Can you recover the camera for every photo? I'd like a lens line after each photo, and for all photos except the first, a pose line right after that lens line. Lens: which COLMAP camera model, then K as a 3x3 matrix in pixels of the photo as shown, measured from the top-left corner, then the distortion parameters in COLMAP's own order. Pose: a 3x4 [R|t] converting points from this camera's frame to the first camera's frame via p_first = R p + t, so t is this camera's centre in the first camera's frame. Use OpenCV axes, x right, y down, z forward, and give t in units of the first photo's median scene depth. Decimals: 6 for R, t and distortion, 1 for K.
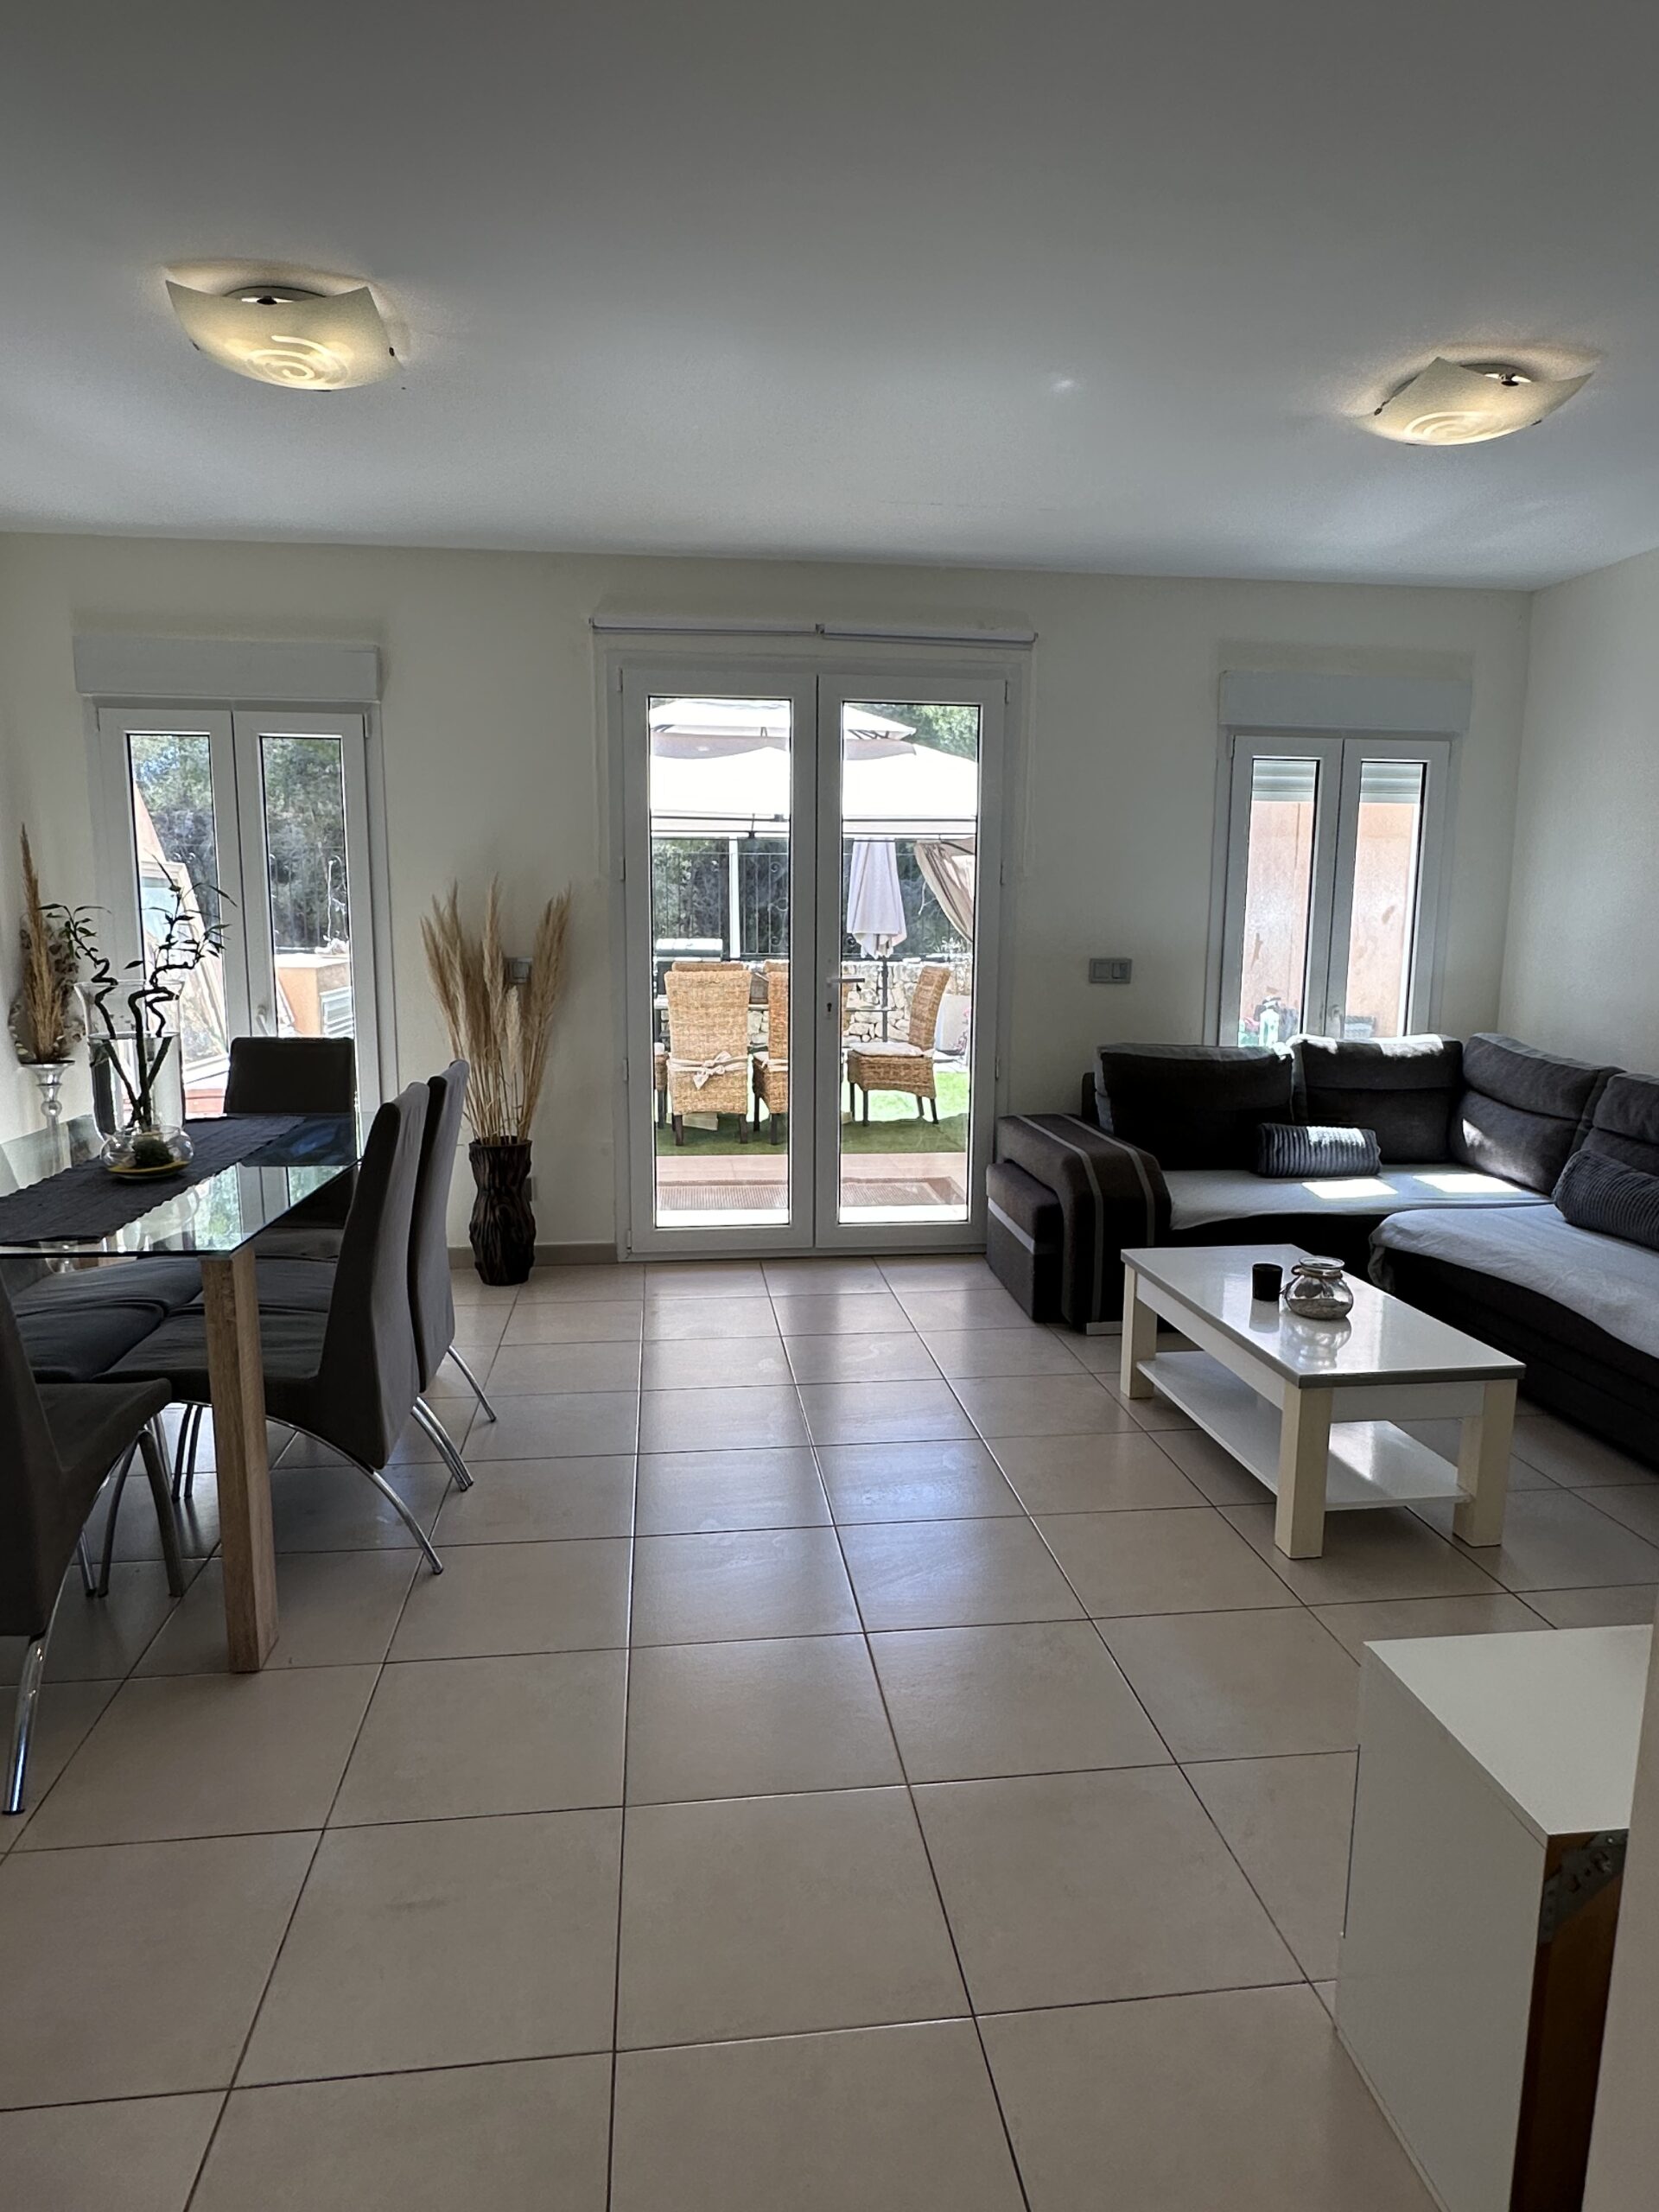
lens RADIAL K [[1228.0, 0, 824.4], [0, 1228.0, 1110.1], [0, 0, 1]] dist [0.024415, 0.000565]
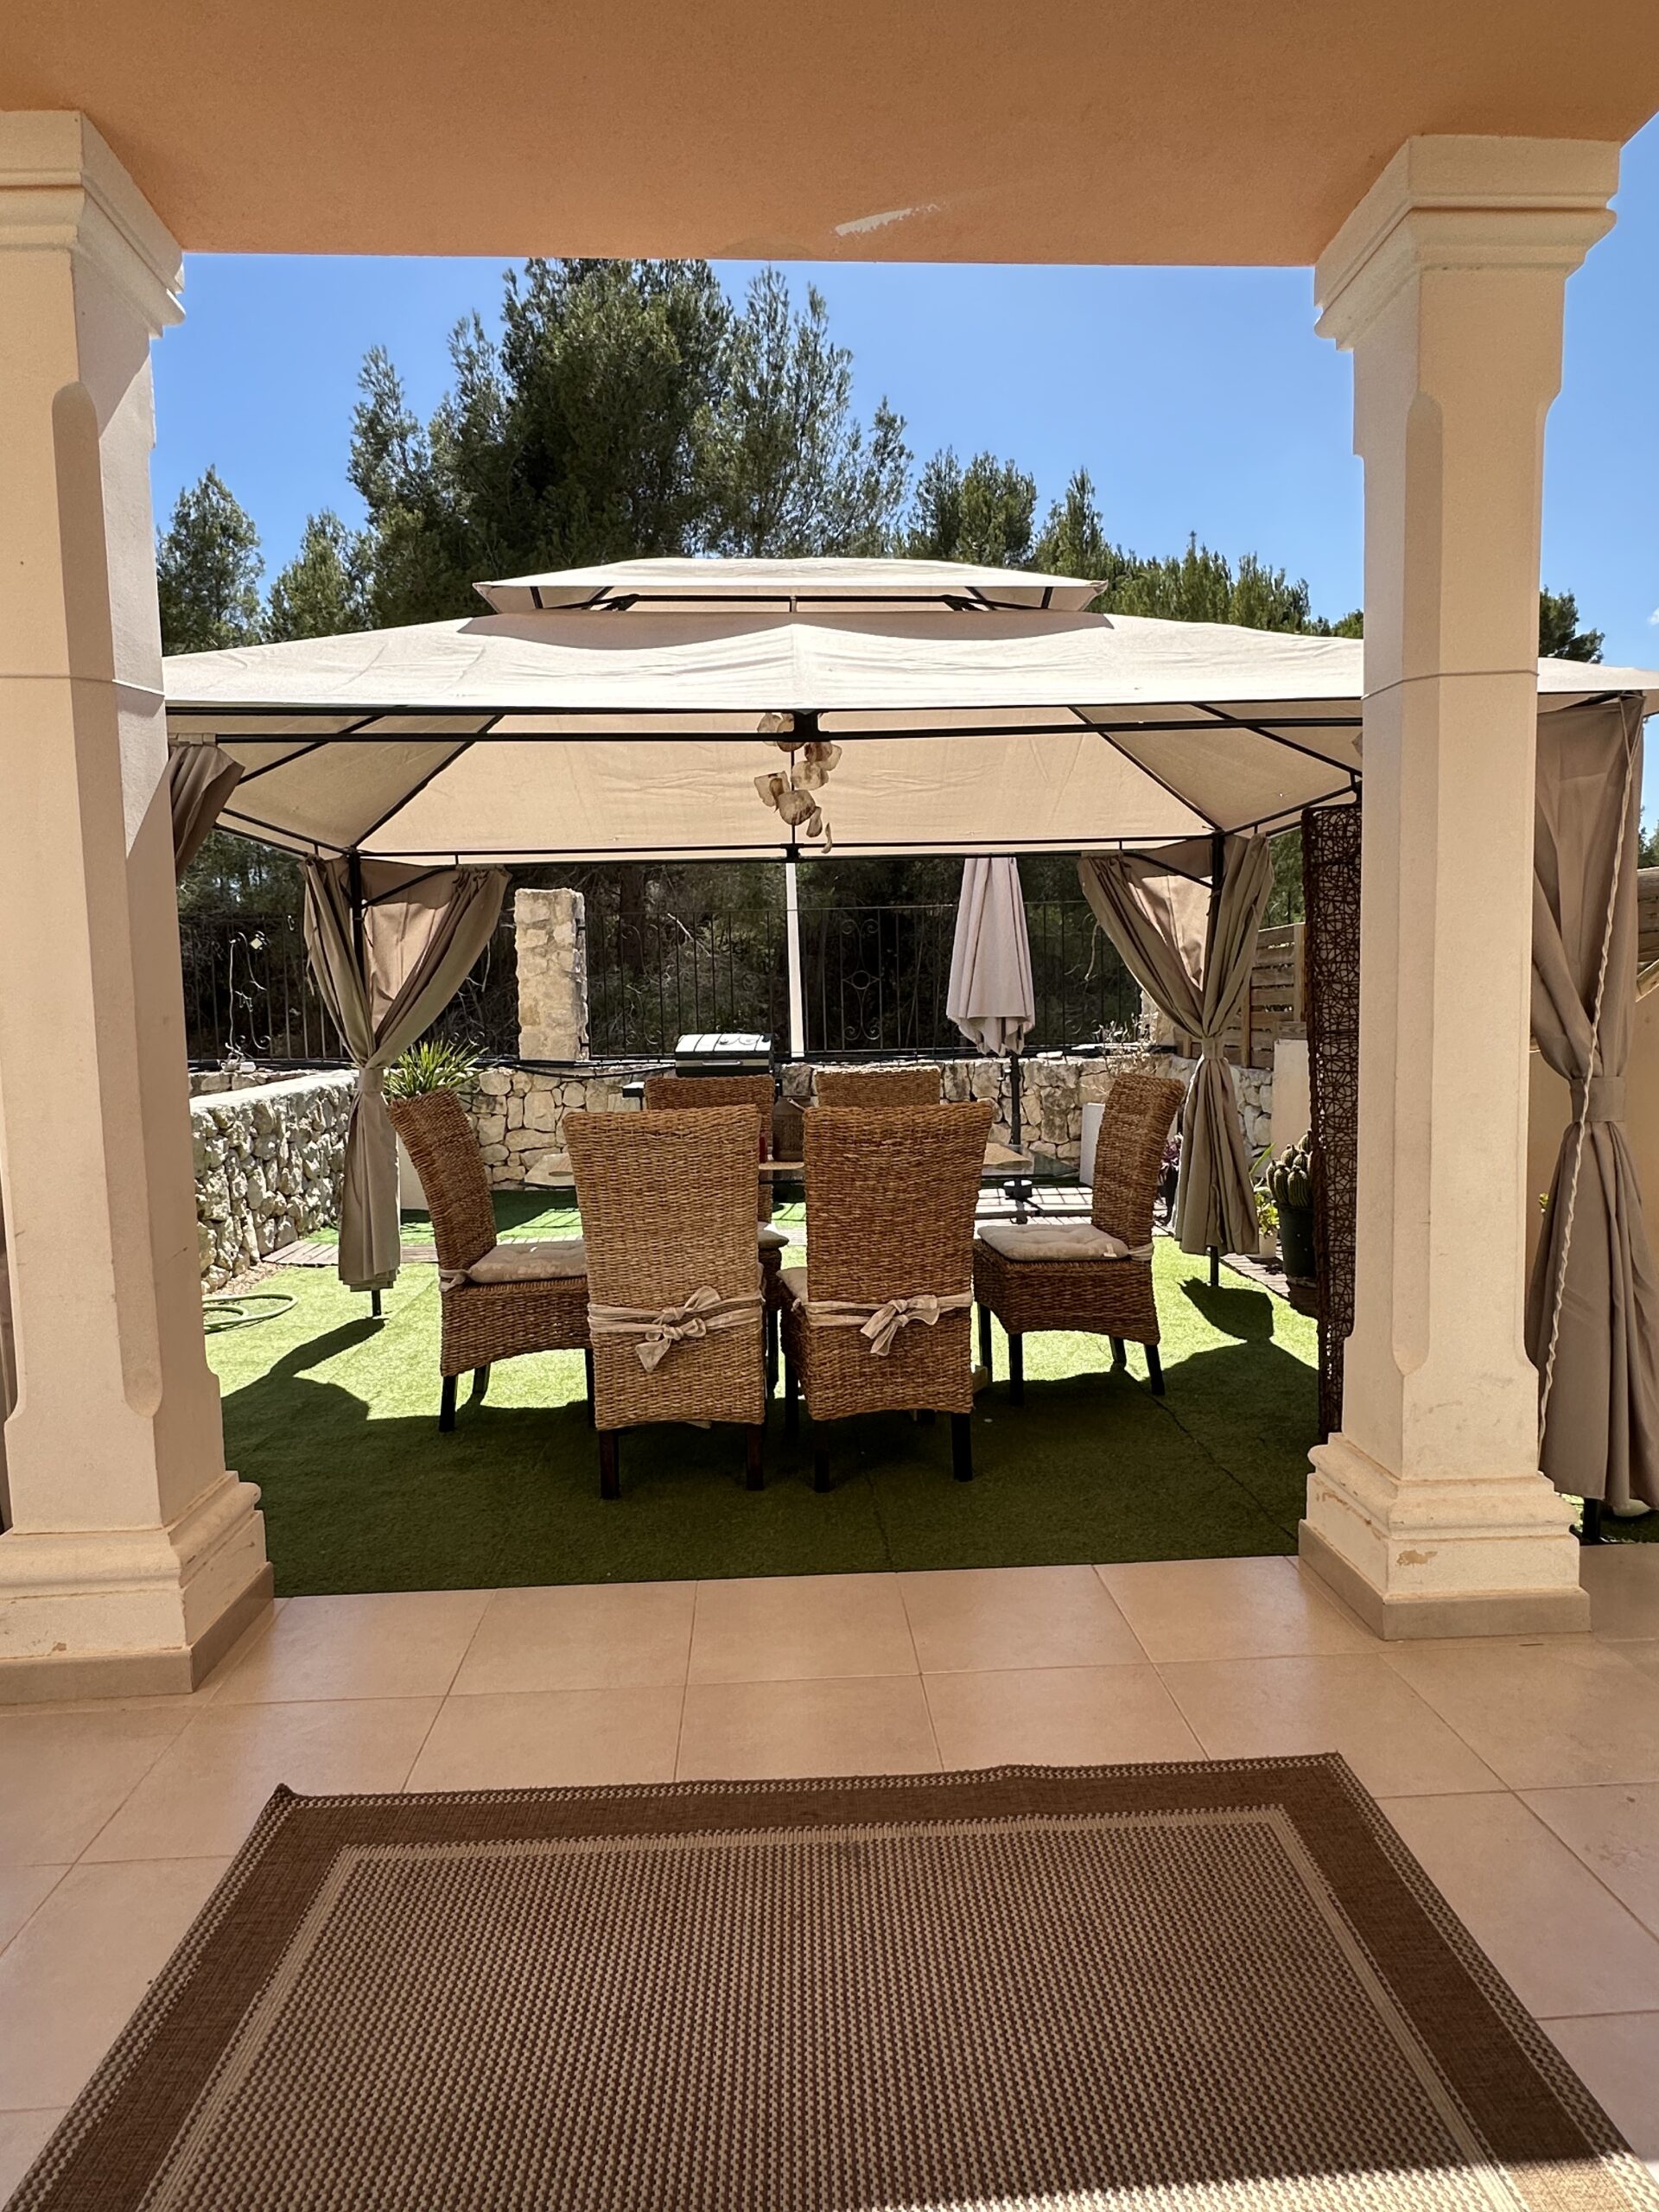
lens RADIAL K [[1228.0, 0, 820.6], [0, 1228.0, 1101.0], [0, 0, 1]] dist [0.024415, 0.000565]
pose [[0.996249, -0.024725, -0.082922, -0.000963], [0.018030, 0.996589, -0.080532, -0.060446], [0.084630, 0.078735, 0.993297, 0.430359]]
